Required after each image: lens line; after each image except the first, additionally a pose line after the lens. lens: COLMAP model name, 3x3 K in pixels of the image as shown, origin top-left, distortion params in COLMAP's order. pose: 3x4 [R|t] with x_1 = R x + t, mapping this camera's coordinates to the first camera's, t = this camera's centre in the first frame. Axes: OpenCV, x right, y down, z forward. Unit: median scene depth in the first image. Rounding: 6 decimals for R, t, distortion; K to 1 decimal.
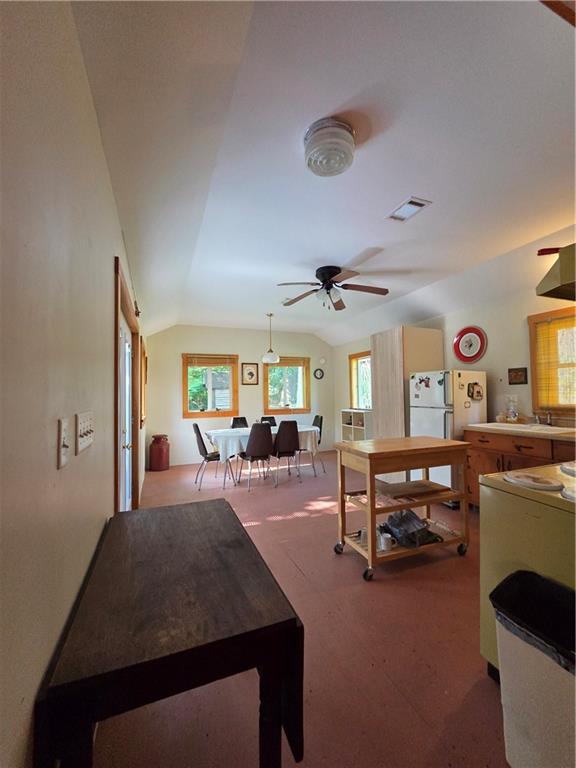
lens RADIAL K [[312.0, 0, 287.2], [0, 312.0, 383.1], [0, 0, 1]] dist [0.001493, 0.000236]
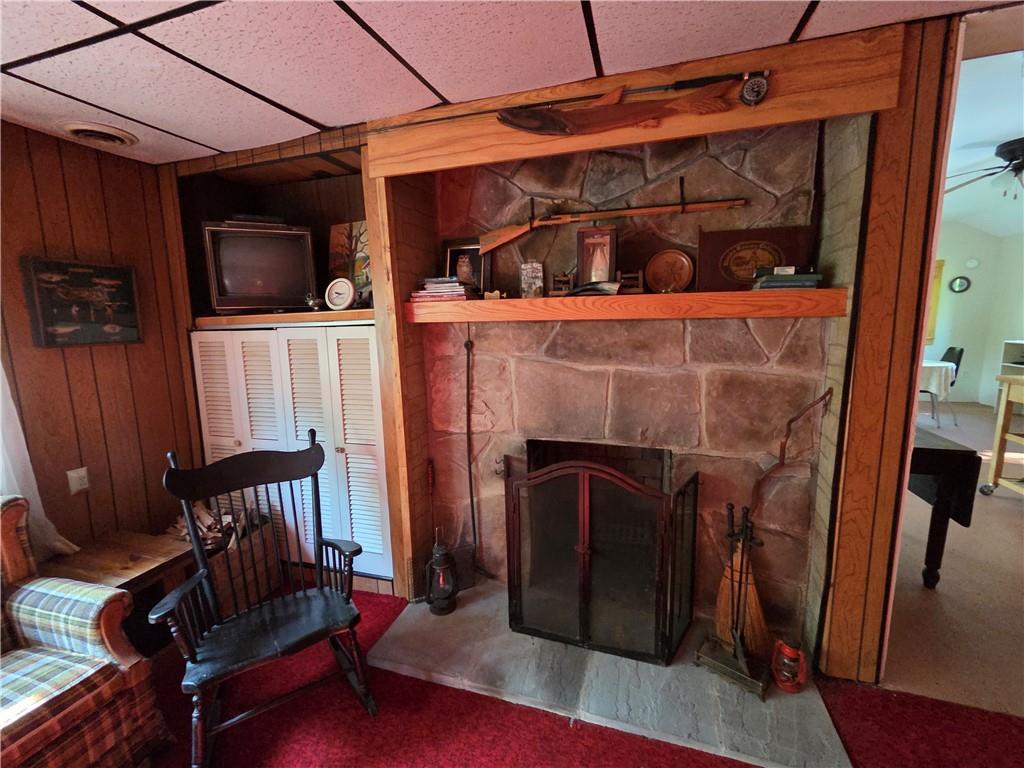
lens RADIAL K [[415.9, 0, 513.6], [0, 415.9, 379.7], [0, 0, 1]] dist [0.001493, 0.000236]
pose [[0.781027, 0.088769, -0.618156, -0.099156], [0.023315, 0.985011, 0.170909, -0.008851], [0.624062, -0.147896, 0.767250, -0.386991]]
